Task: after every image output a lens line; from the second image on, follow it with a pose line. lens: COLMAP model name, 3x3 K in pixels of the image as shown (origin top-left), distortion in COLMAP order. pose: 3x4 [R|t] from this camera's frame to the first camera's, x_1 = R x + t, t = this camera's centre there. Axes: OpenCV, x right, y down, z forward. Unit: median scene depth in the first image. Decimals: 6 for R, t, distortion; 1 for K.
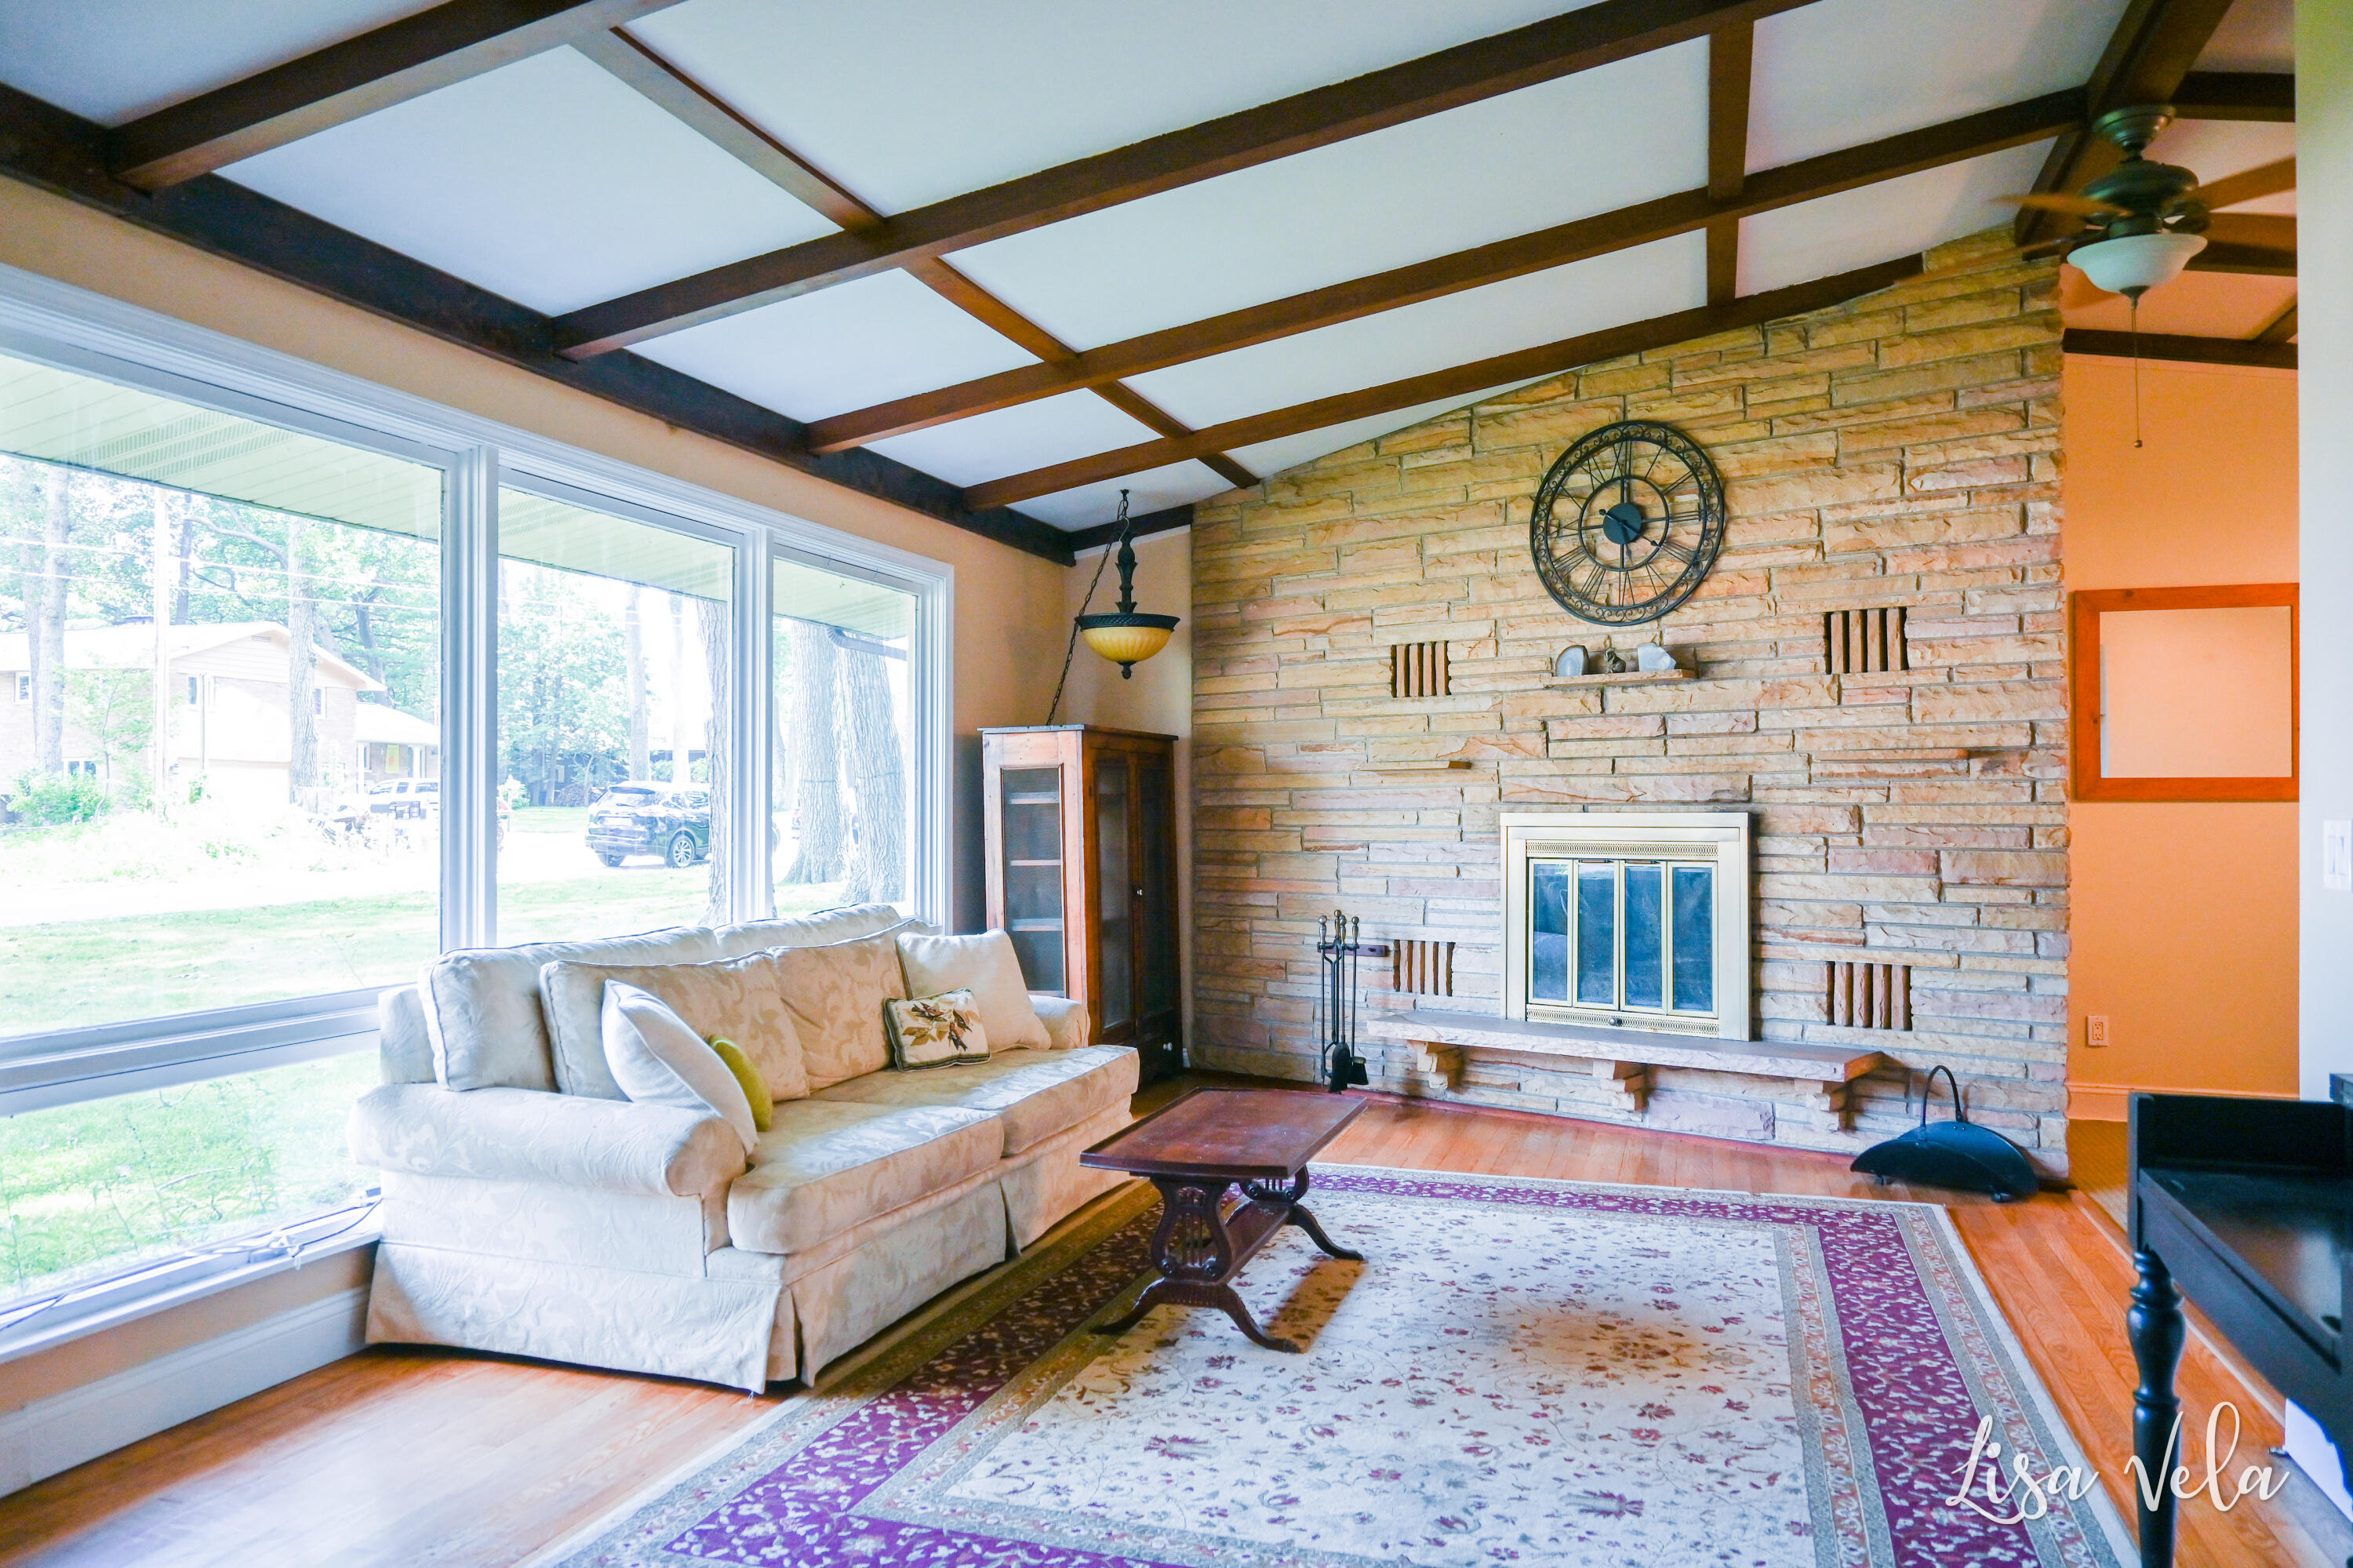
lens RADIAL K [[1648.3, 0, 1185.8], [0, 1648.3, 792.8], [0, 0, 1]] dist [-0.004629, 0.003404]
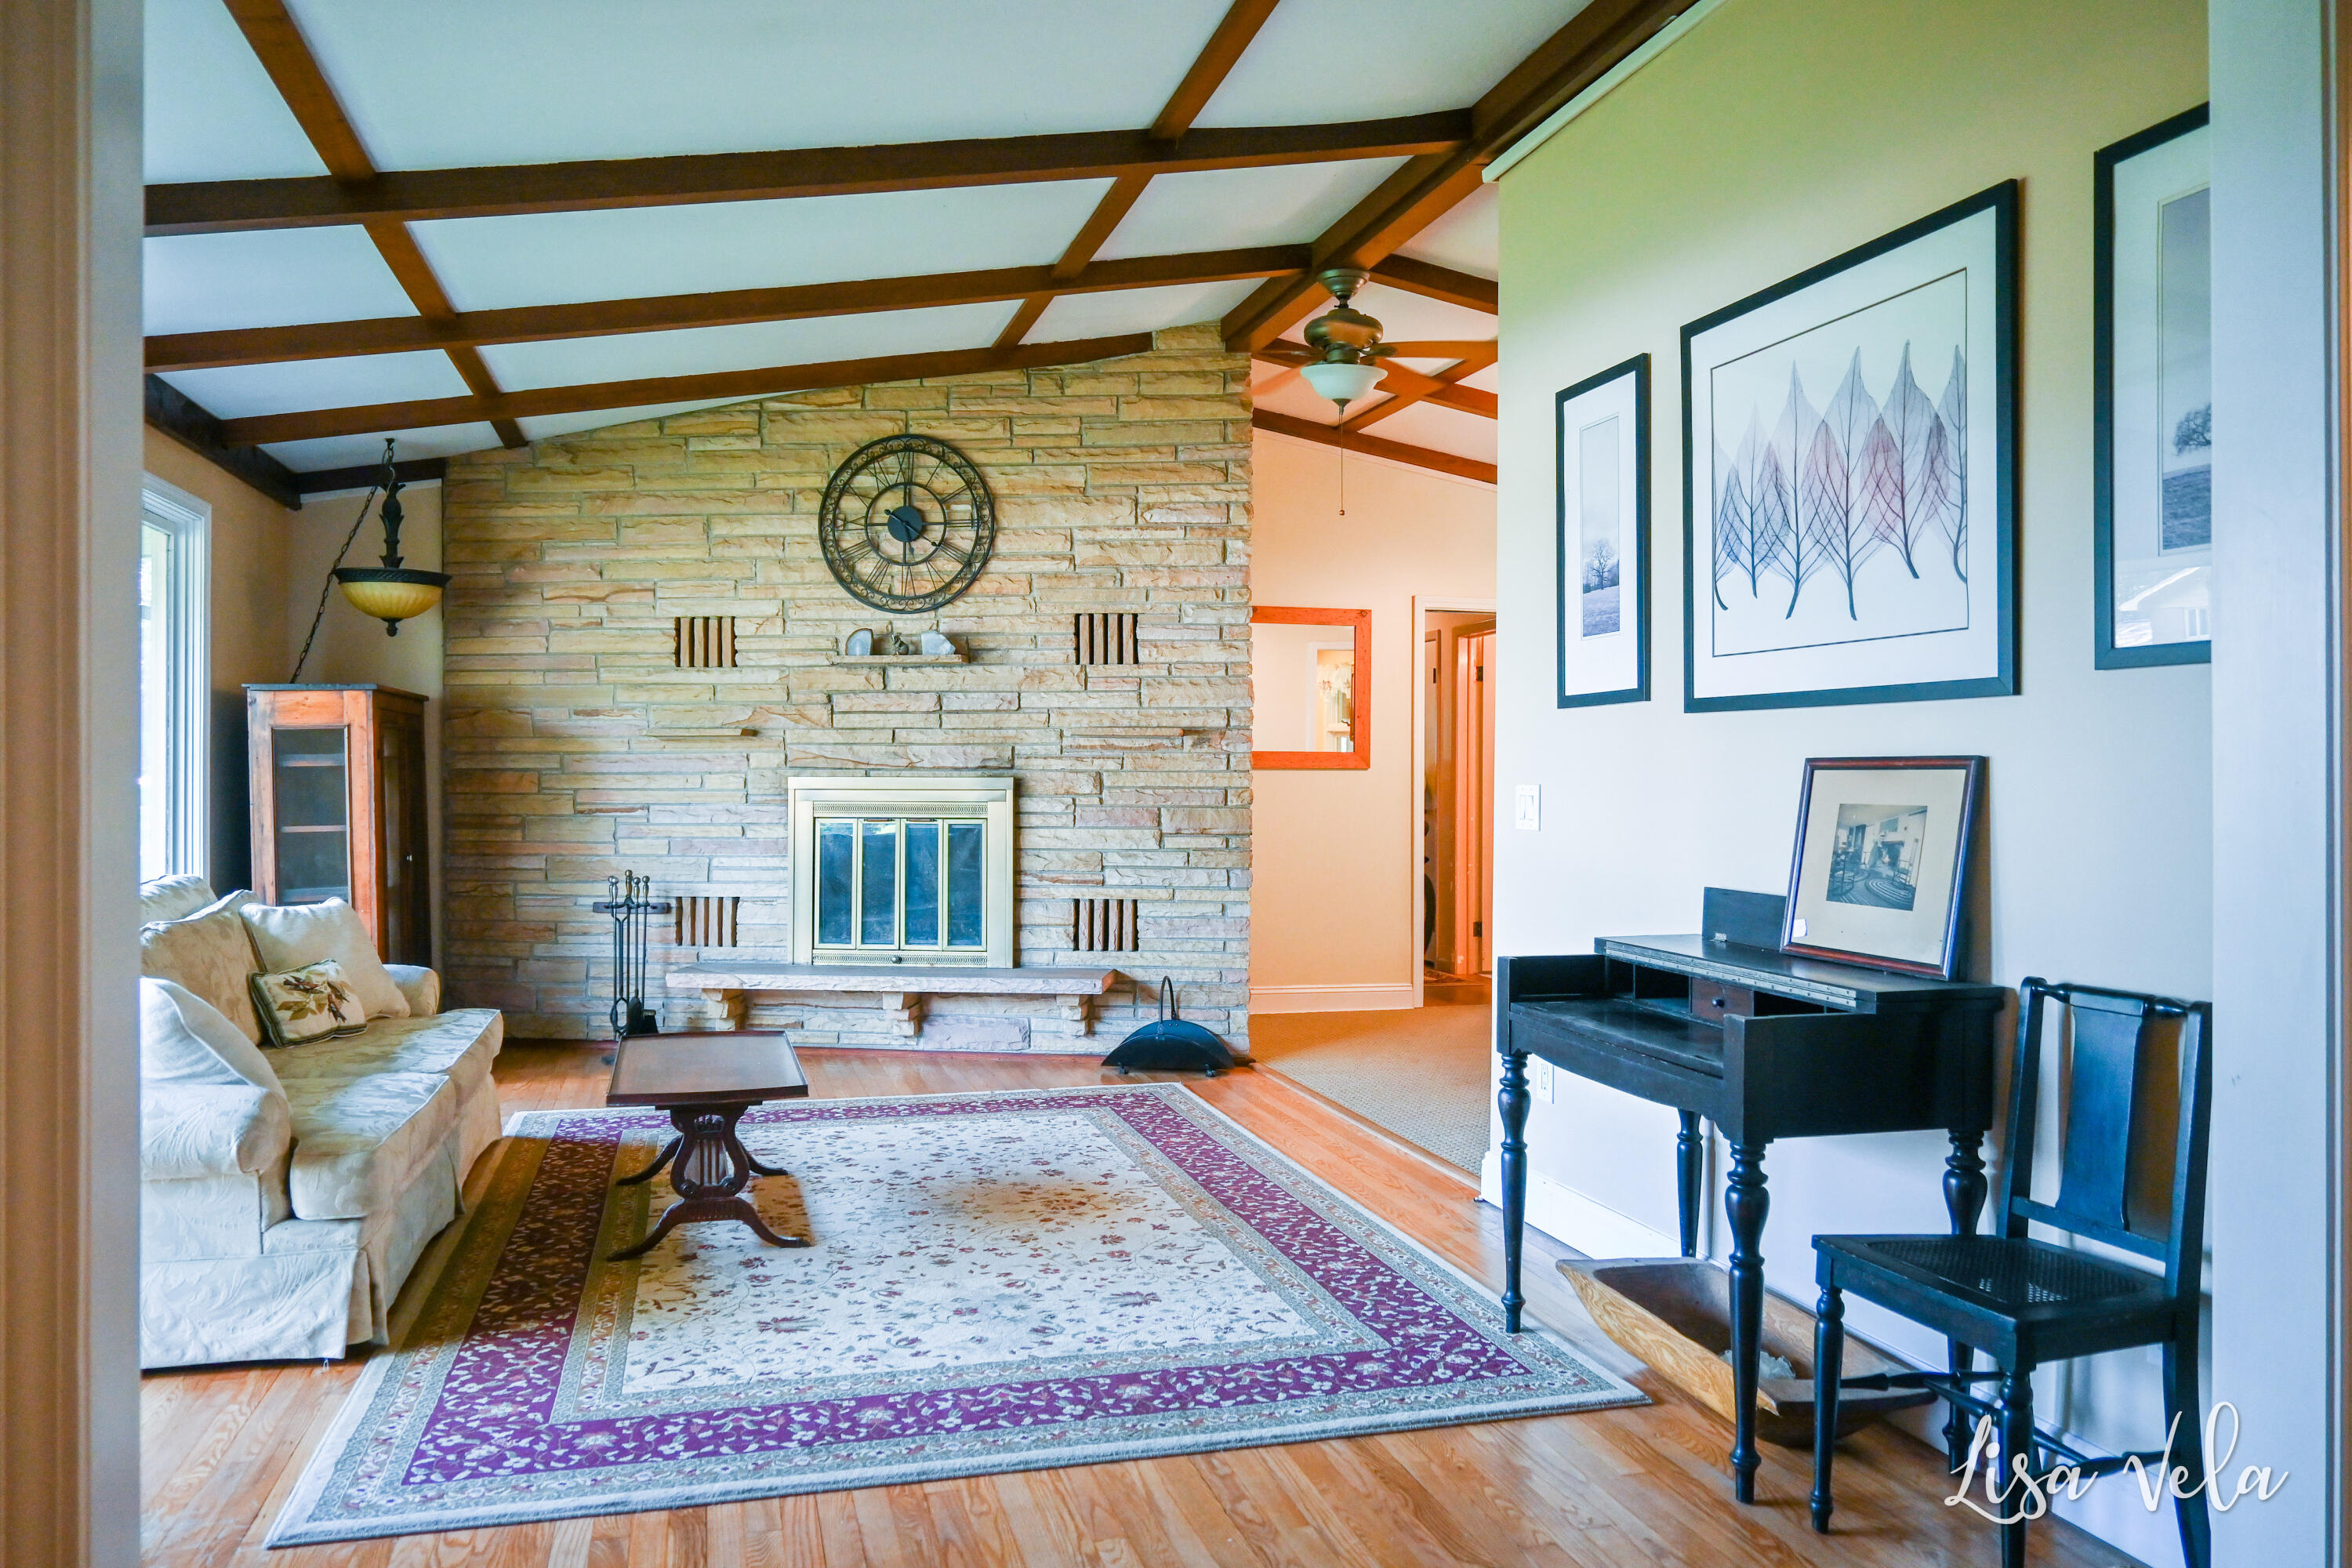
lens RADIAL K [[1612.6, 0, 1189.1], [0, 1612.6, 785.3], [0, 0, 1]] dist [-0.001413, -0.001279]
pose [[0.838078, -0.000597, 0.545550, -0.187764], [-0.009489, 0.999832, 0.015670, -0.001800], [-0.545468, -0.018310, 0.837932, -0.048962]]
